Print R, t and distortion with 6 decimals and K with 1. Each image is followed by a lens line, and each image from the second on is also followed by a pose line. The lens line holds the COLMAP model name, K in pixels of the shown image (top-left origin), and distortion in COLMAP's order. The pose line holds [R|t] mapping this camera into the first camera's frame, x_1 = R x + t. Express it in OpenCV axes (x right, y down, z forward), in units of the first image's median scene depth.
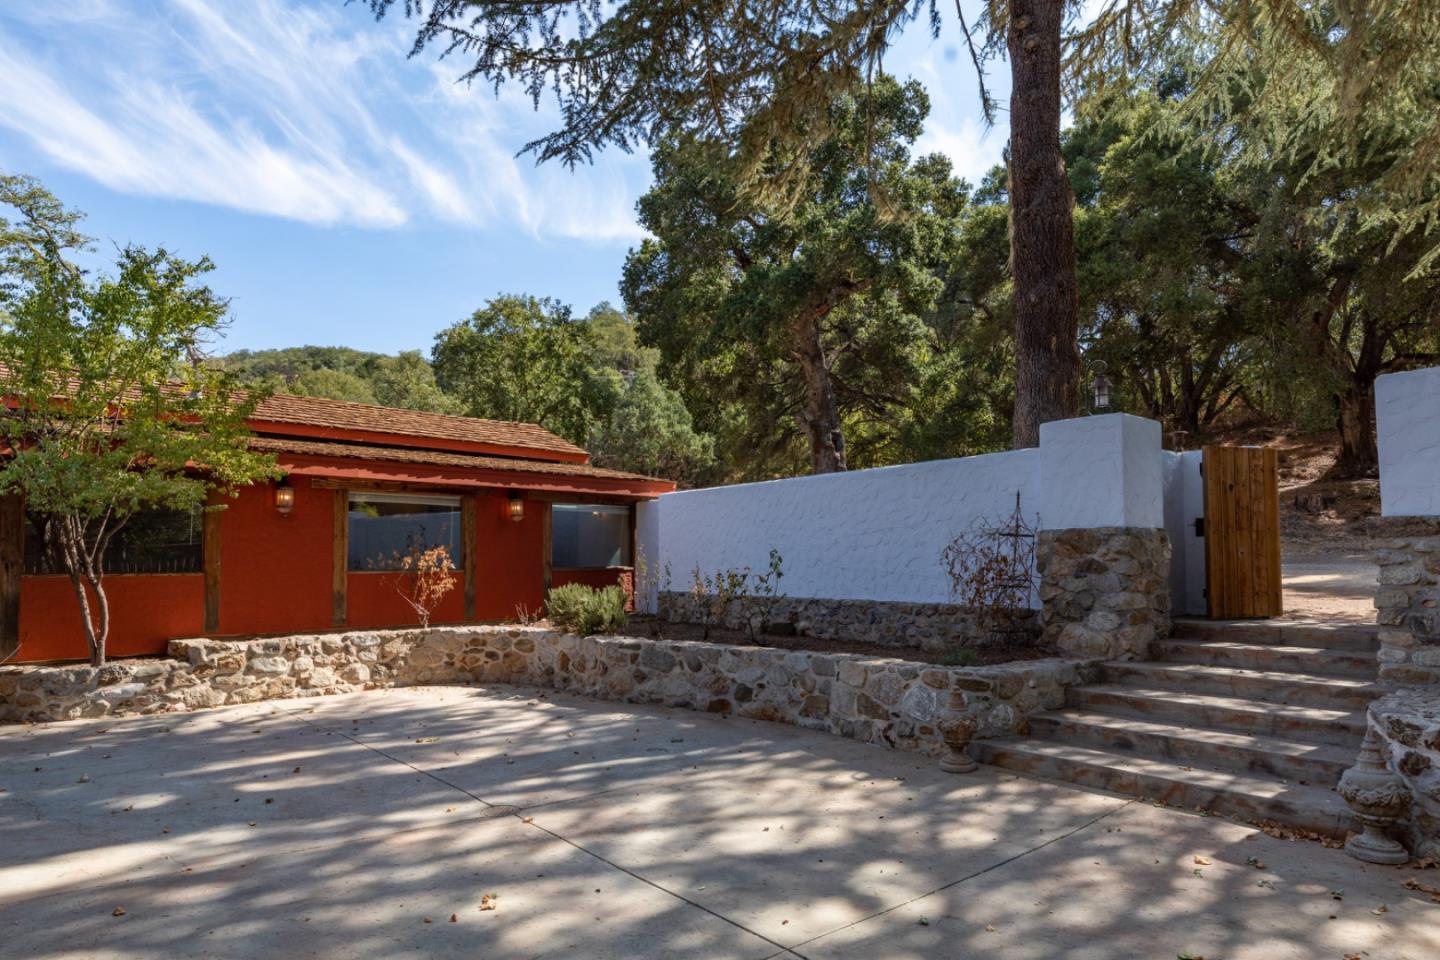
lens RADIAL K [[845.4, 0, 731.6], [0, 845.4, 511.6], [0, 0, 1]] dist [-0.005717, 0.001040]
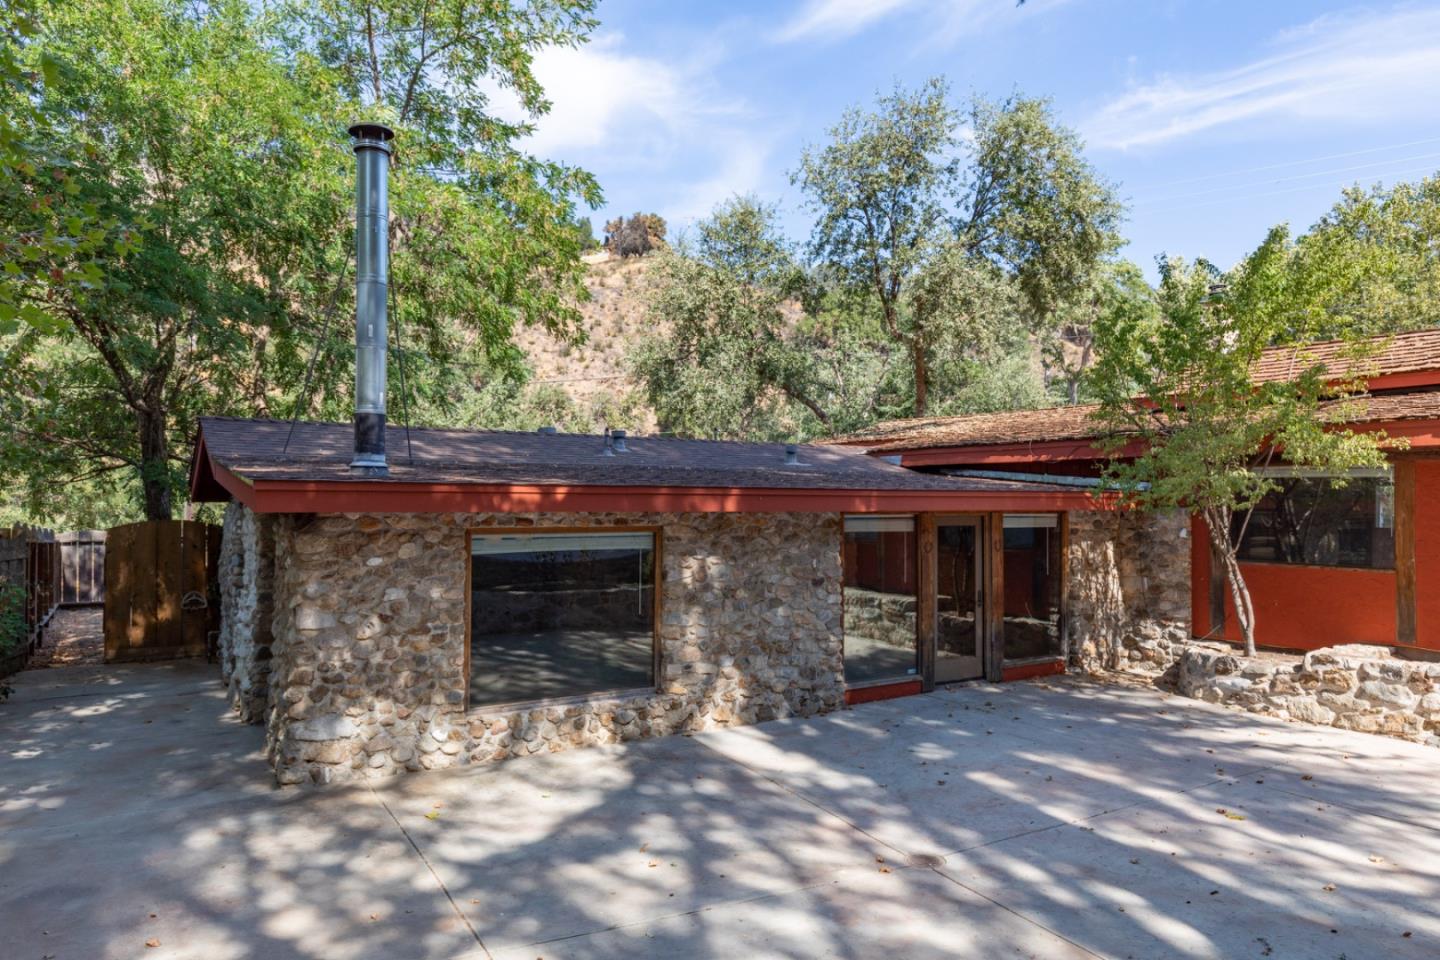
lens RADIAL K [[914.6, 0, 733.2], [0, 914.6, 488.6], [0, 0, 1]] dist [0.001614, 0.003749]
pose [[-0.176838, -0.008281, -0.984205, 0.440506], [0.055166, 0.998309, -0.018312, -0.032582], [0.982693, -0.057532, -0.176083, 0.568715]]
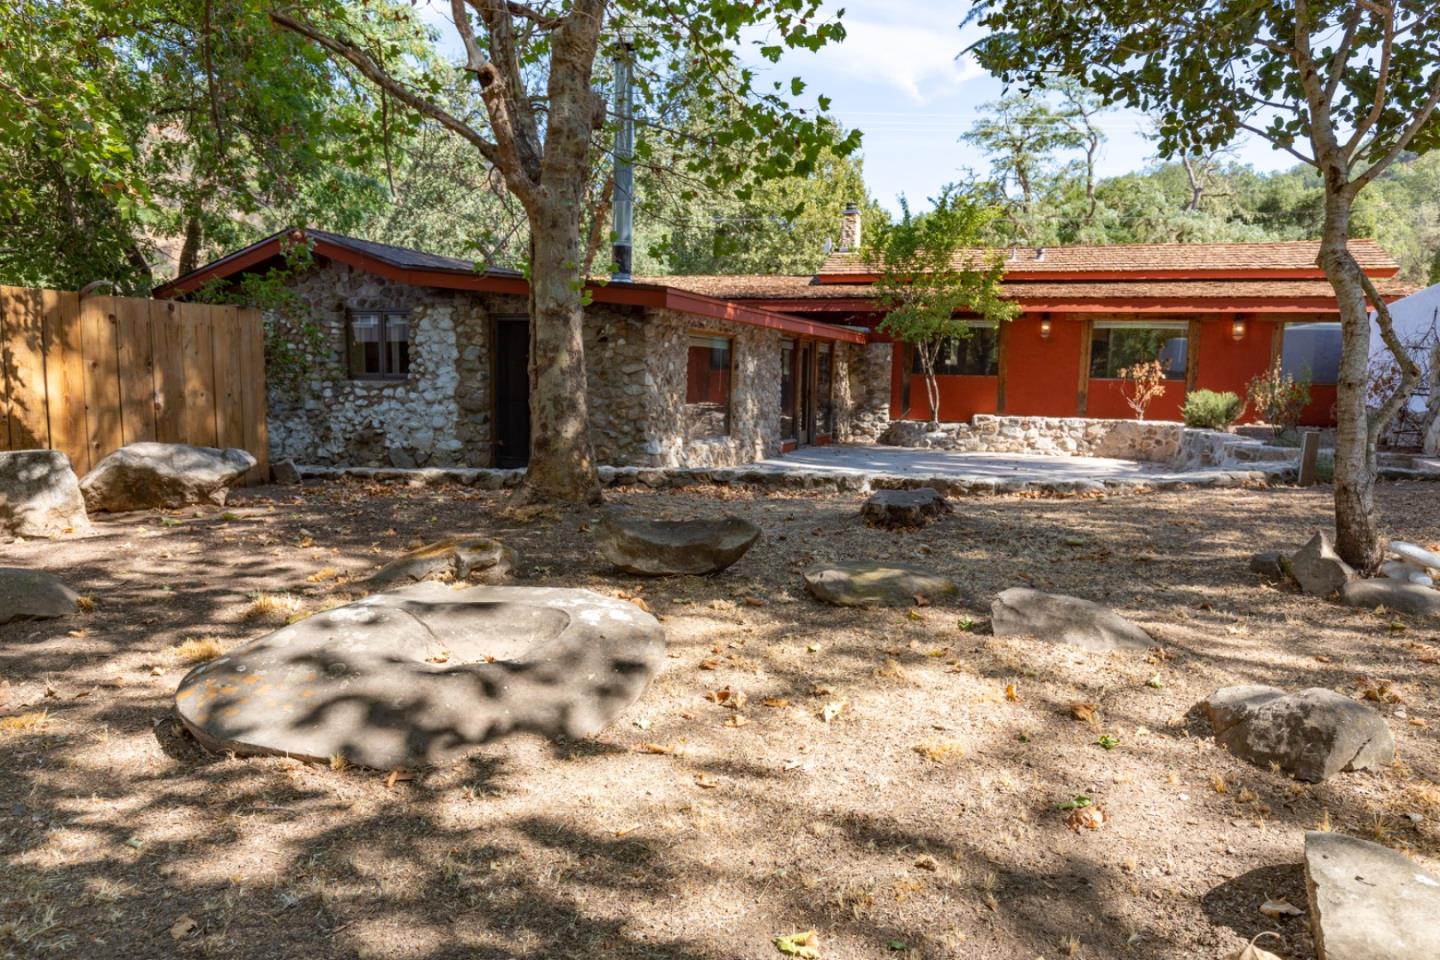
lens RADIAL K [[914.6, 0, 723.1], [0, 914.6, 477.4], [0, 0, 1]] dist [0.001614, 0.003749]
pose [[0.426487, 0.118060, -0.896756, 0.856666], [0.026792, 0.989361, 0.142994, -0.001514], [0.904097, -0.085011, 0.418786, -0.279227]]
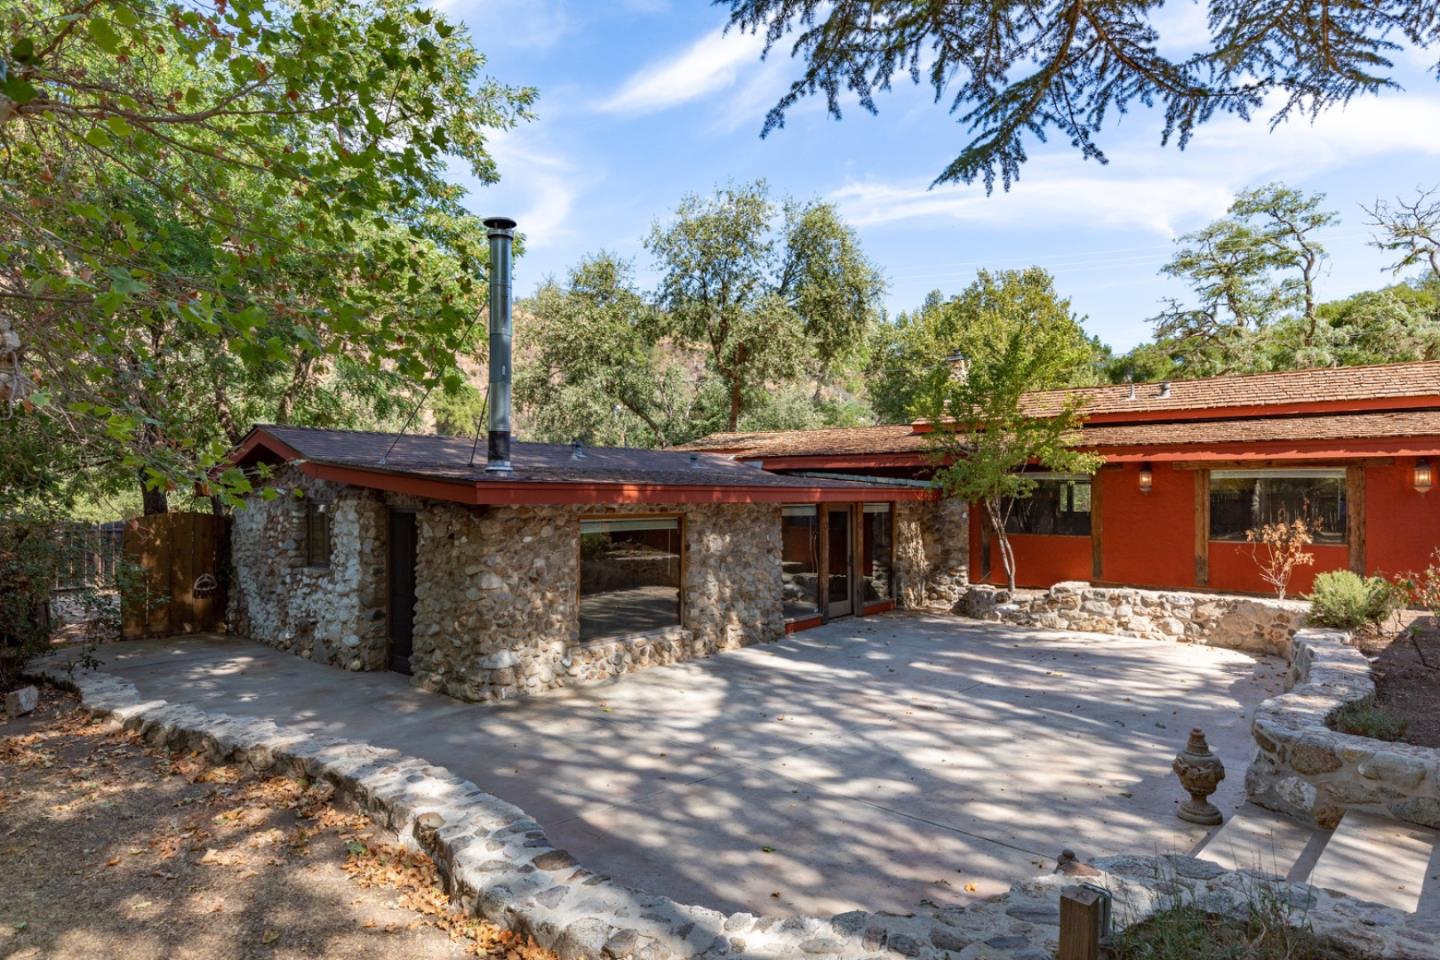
lens RADIAL K [[772.9, 0, 720.0], [0, 772.9, 487.7], [0, 0, 1]] dist [0.002890, 0.001233]
pose [[0.110644, -0.002640, -0.993857, 0.651111], [0.056222, 0.998412, 0.003607, -0.052168], [0.992269, -0.056276, 0.110617, 0.273616]]
